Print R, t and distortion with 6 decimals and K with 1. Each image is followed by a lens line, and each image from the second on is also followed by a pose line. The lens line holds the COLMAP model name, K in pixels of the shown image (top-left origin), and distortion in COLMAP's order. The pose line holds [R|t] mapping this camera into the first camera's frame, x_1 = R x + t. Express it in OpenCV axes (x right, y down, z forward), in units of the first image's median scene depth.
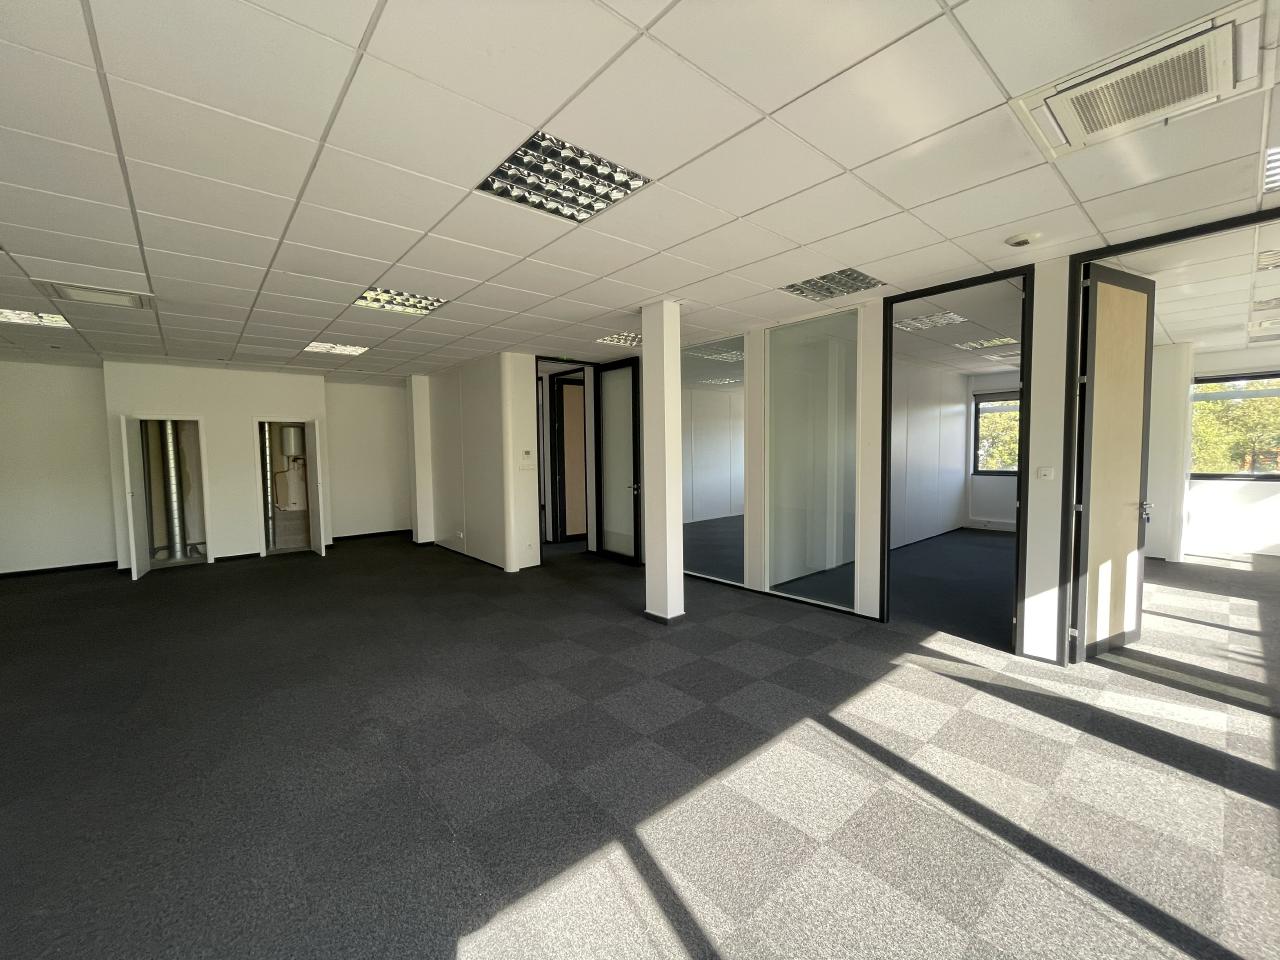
lens RADIAL K [[521.1, 0, 640.0], [0, 521.1, 480.0], [0, 0, 1]] dist [-0.001376, -0.000306]
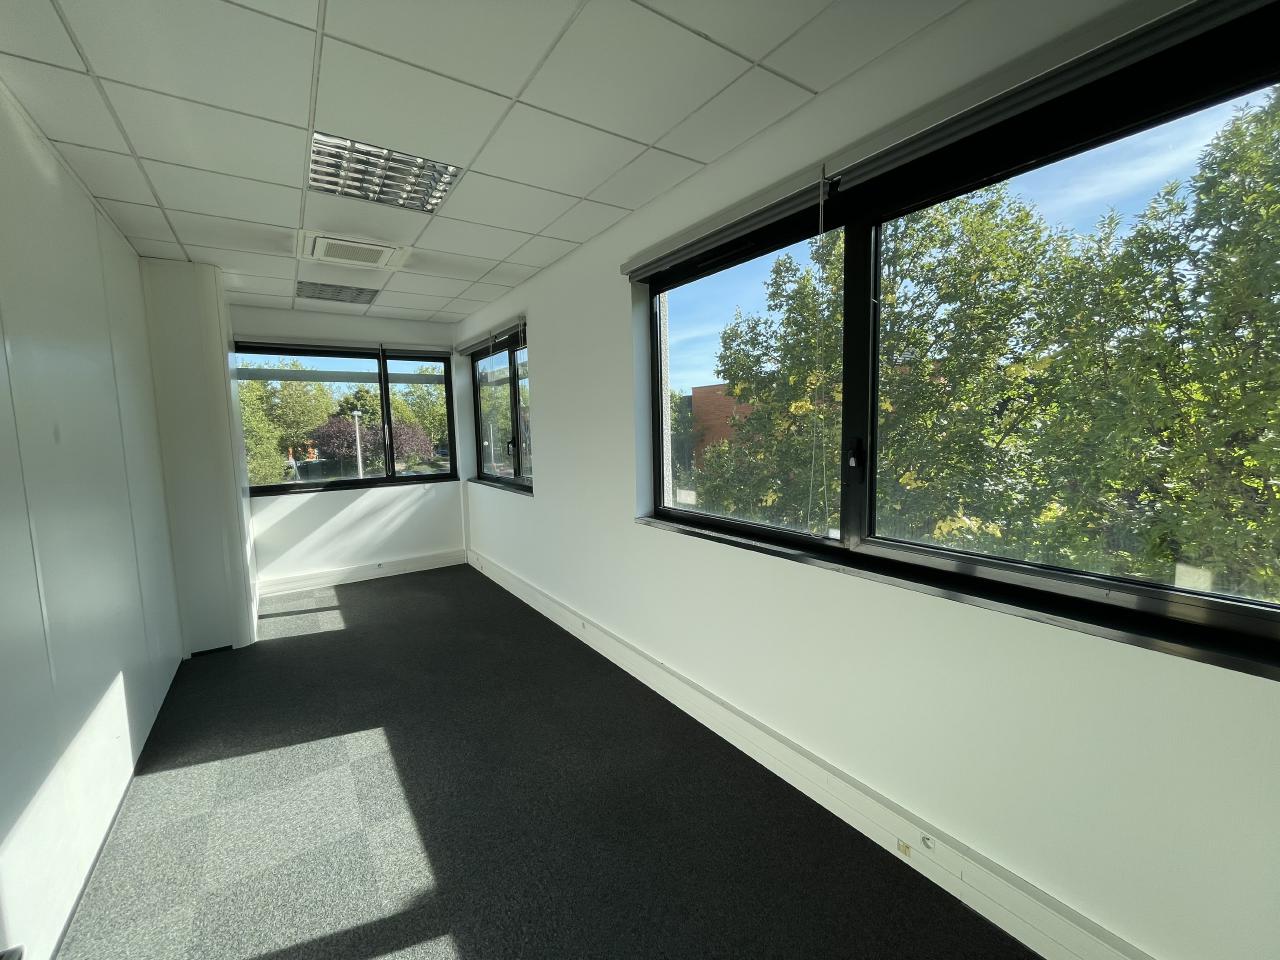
lens RADIAL K [[521.1, 0, 640.0], [0, 521.1, 480.0], [0, 0, 1]] dist [-0.001376, -0.000306]
pose [[0.114971, -0.089112, 0.989364, 0.454377], [0.080259, 0.993545, 0.080162, -0.035432], [-0.990121, 0.070189, 0.121381, 0.418900]]
